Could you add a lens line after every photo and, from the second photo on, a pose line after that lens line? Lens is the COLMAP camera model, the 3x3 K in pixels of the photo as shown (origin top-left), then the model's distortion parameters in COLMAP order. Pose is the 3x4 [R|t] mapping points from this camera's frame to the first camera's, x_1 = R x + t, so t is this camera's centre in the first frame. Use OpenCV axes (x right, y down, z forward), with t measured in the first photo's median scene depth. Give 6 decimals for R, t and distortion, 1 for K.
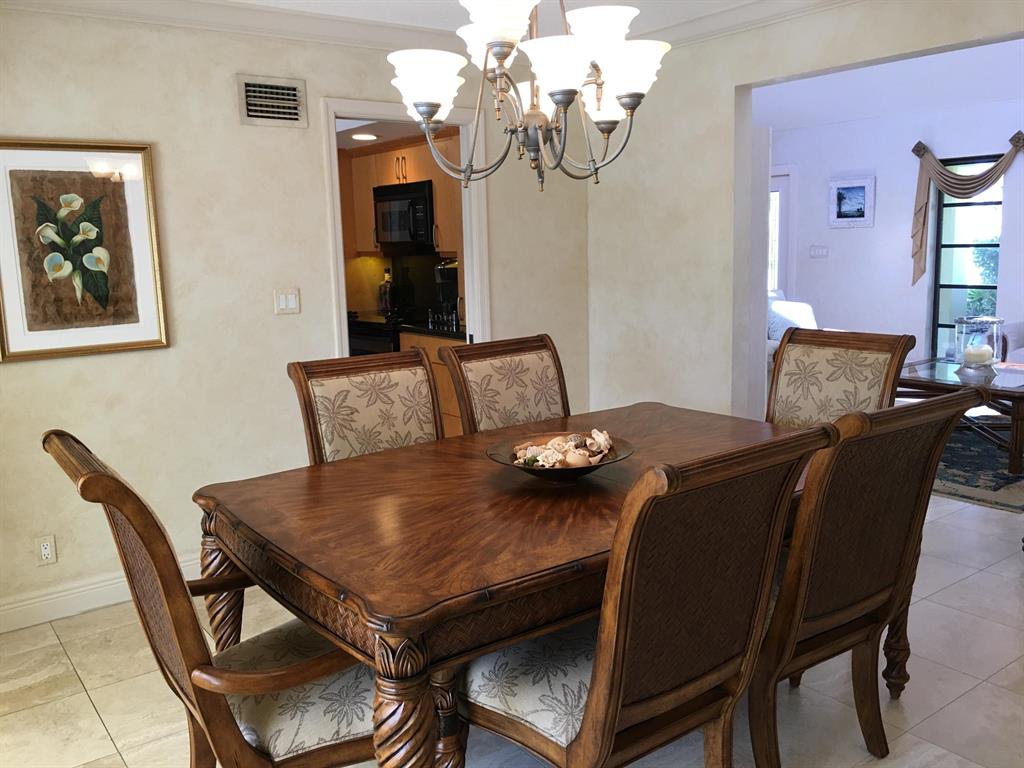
lens RADIAL K [[878.1, 0, 513.1], [0, 878.1, 383.1], [0, 0, 1]] dist [0.074520, -0.116031]
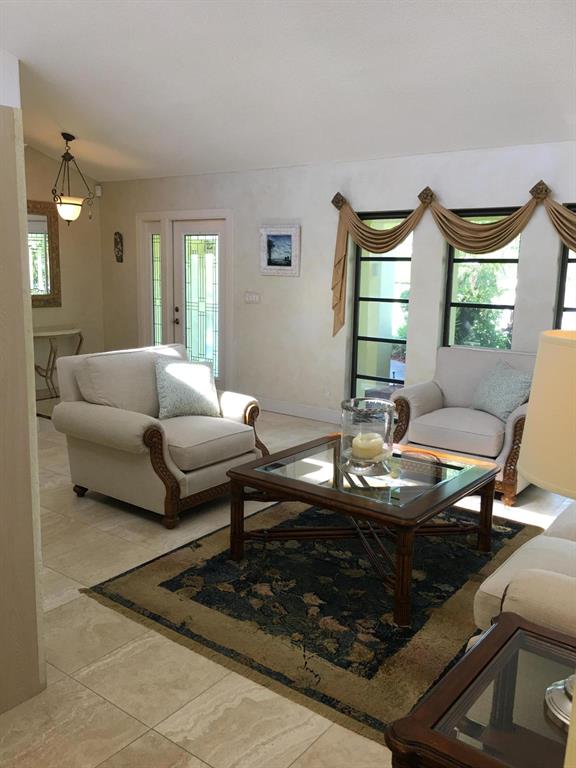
lens RADIAL K [[658.6, 0, 285.4], [0, 658.6, 384.6], [0, 0, 1]] dist [0.074520, -0.116031]
pose [[0.959557, 0.002446, 0.281505, 0.189164], [-0.005236, 0.999944, 0.009159, -0.062840], [-0.281467, -0.010262, 0.959516, 0.297833]]
